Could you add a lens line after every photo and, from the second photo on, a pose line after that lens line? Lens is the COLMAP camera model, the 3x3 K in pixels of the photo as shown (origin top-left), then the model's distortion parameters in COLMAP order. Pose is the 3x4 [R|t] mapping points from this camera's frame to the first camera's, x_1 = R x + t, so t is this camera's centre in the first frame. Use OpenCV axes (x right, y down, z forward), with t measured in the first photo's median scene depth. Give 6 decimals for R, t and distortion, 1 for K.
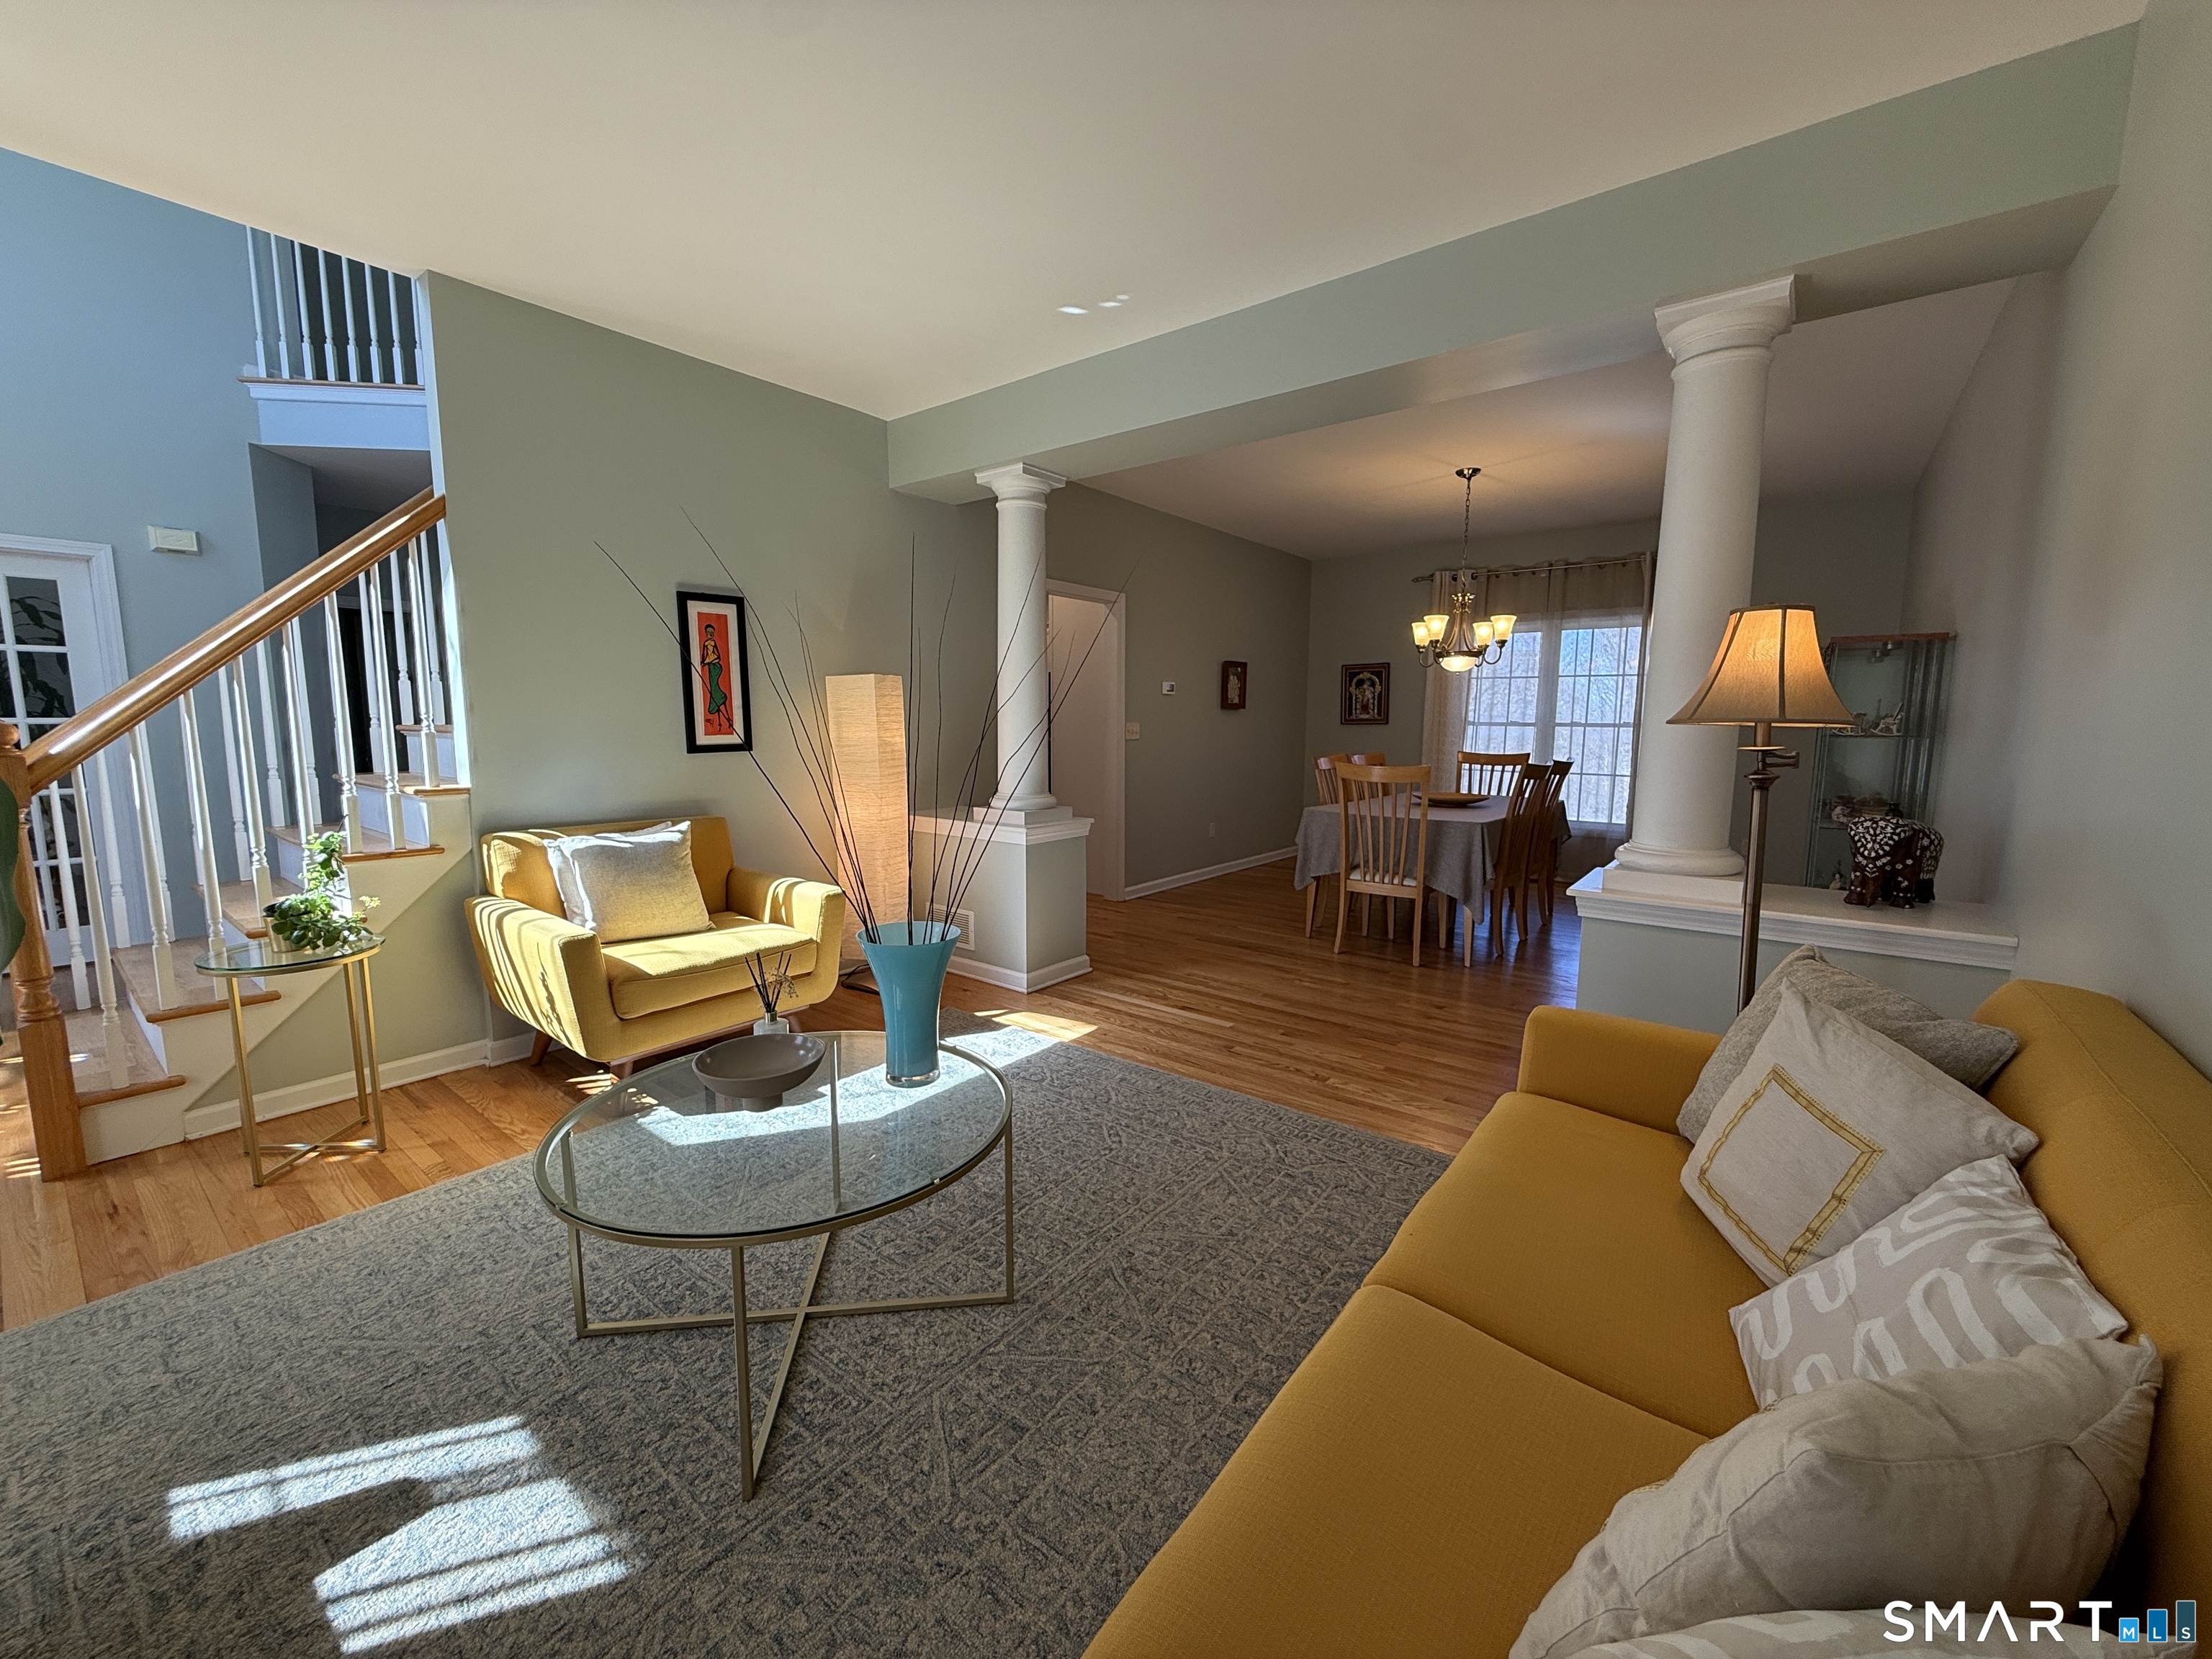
lens RADIAL K [[882.5, 0, 1105.9], [0, 882.5, 829.1], [0, 0, 1]] dist [-0.000115, 0.000177]
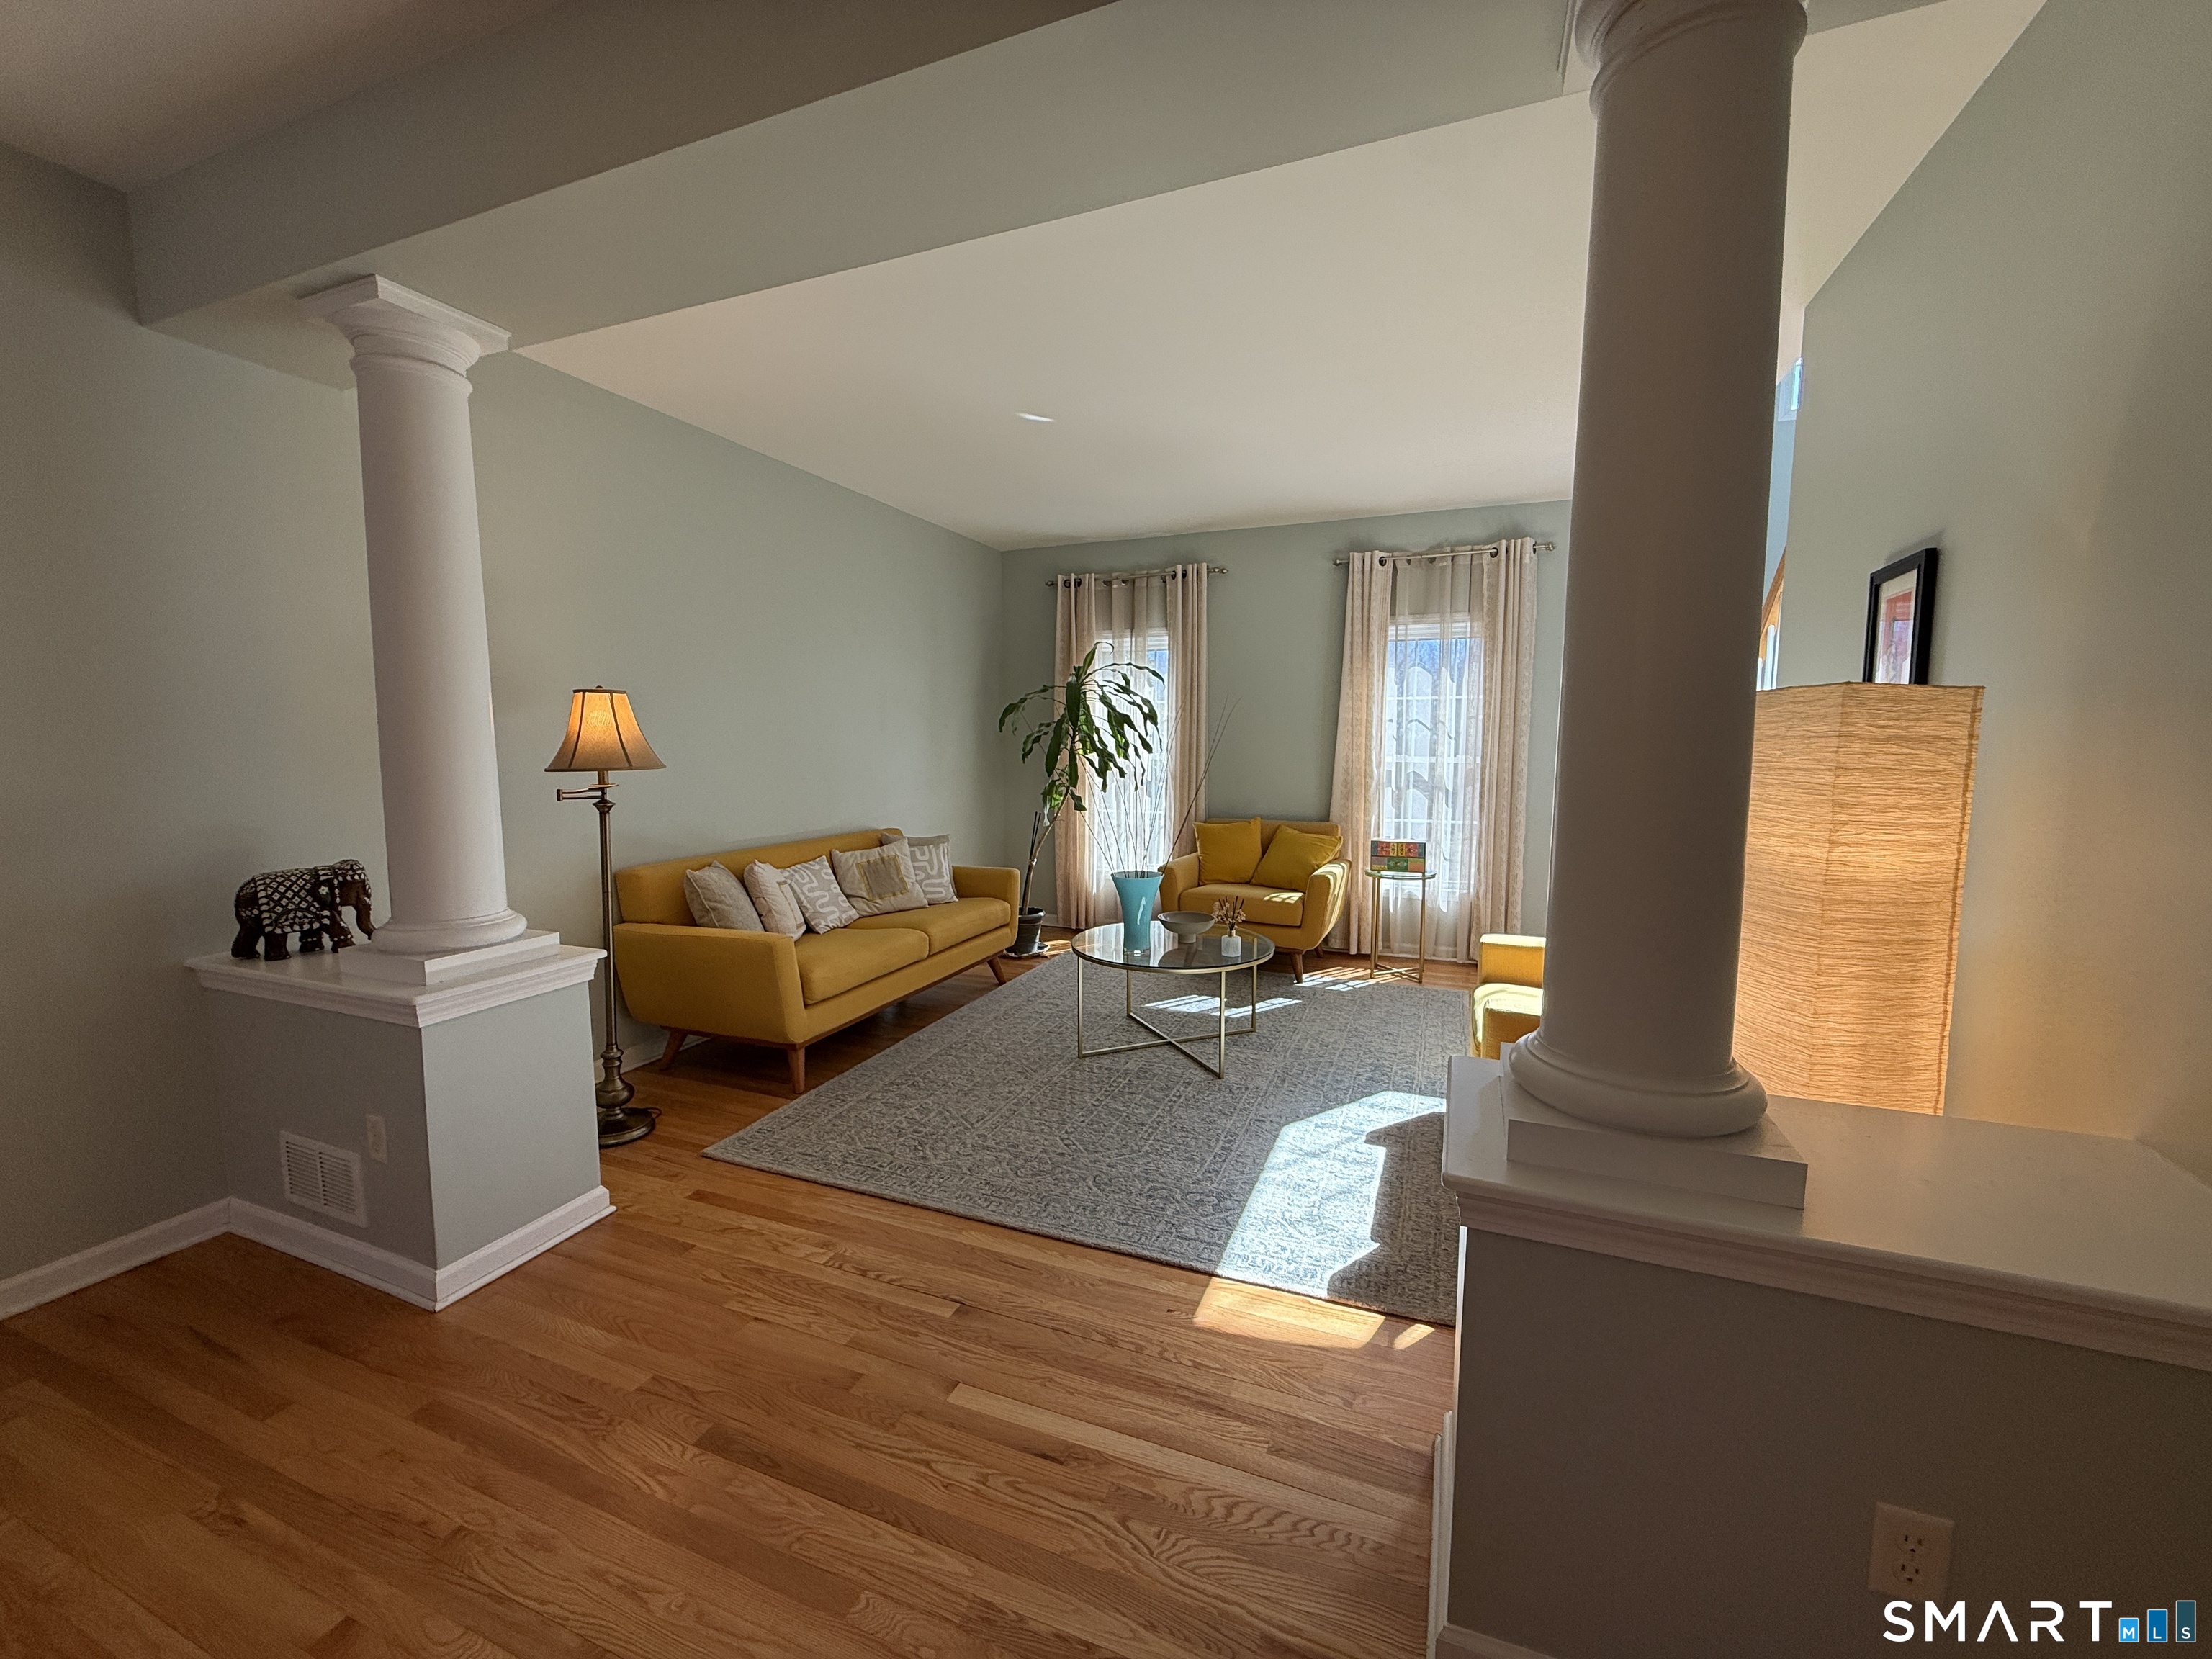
lens RADIAL K [[882.5, 0, 1105.5], [0, 882.5, 828.0], [0, 0, 1]] dist [-0.000115, 0.000177]
pose [[-0.960228, 0.015446, -0.278788, 0.242006], [-0.047960, 0.974505, 0.219181, -0.253968], [0.275066, 0.223834, -0.935006, 1.765612]]
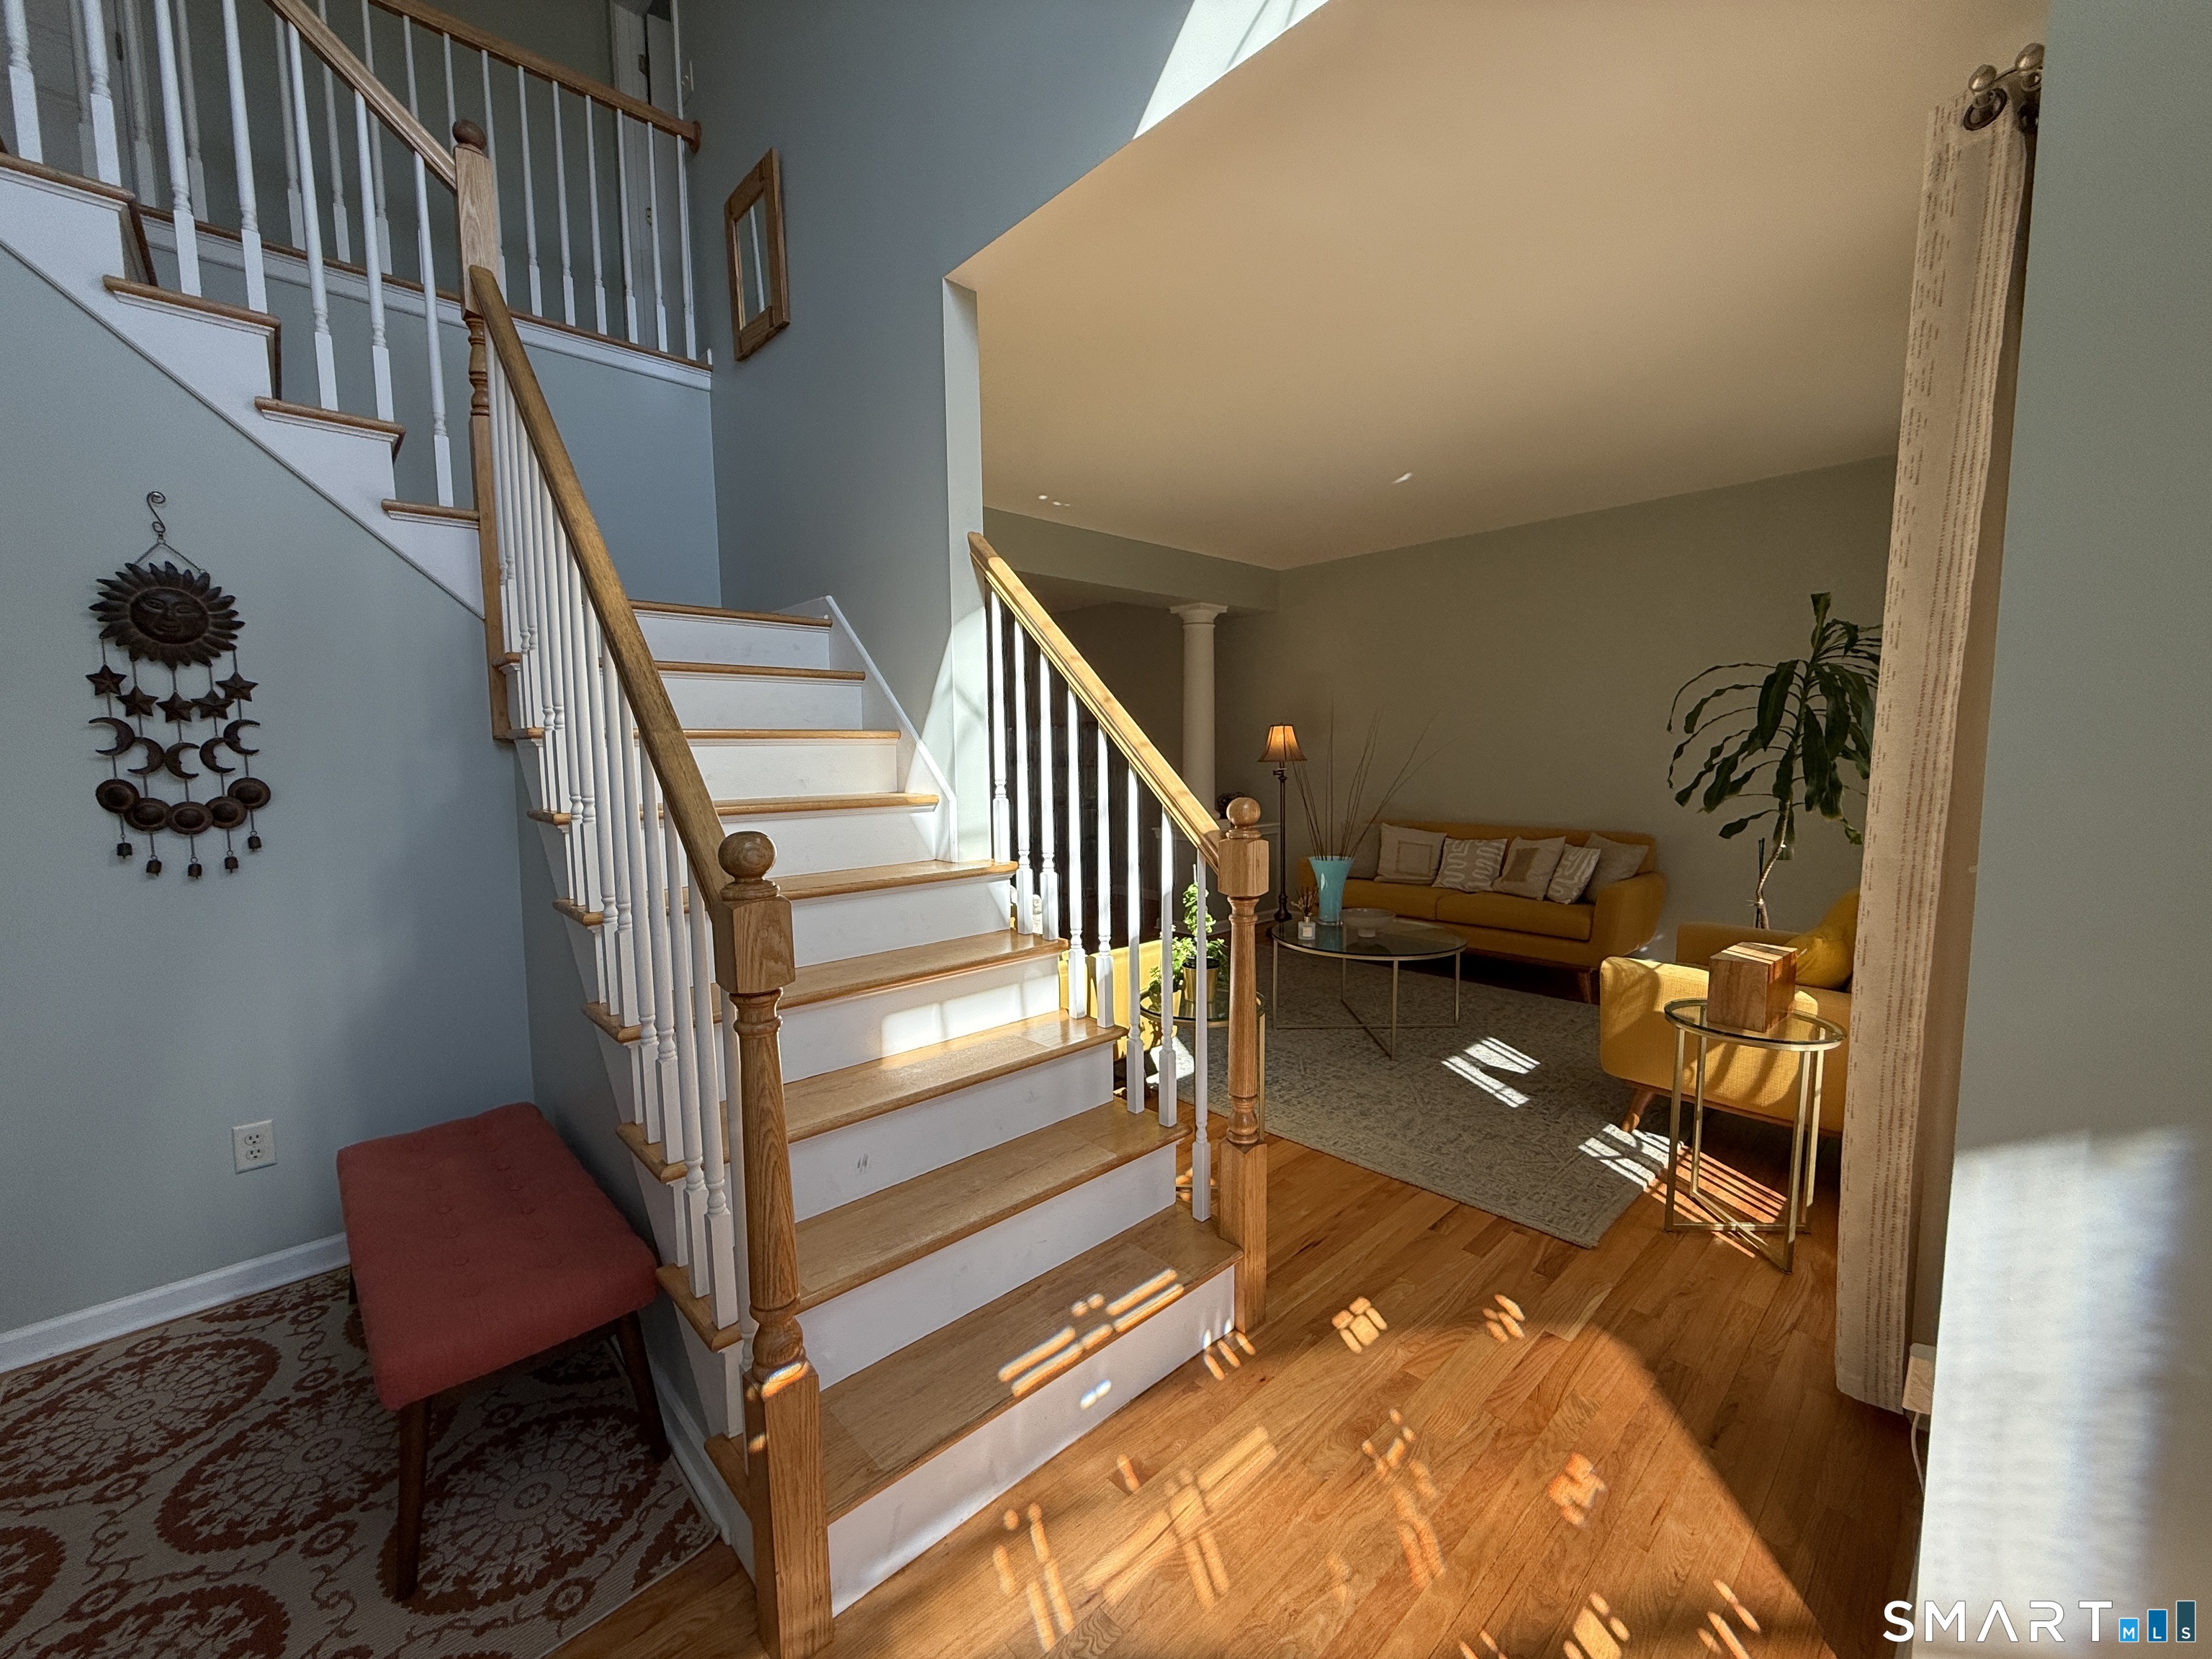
lens RADIAL K [[882.5, 0, 1112.3], [0, 882.5, 834.6], [0, 0, 1]] dist [-0.000115, 0.000177]
pose [[0.143126, -0.108609, 0.983727, -1.650146], [0.137949, 0.986447, 0.088839, -0.147627], [-0.980043, 0.122989, 0.156168, 0.766848]]
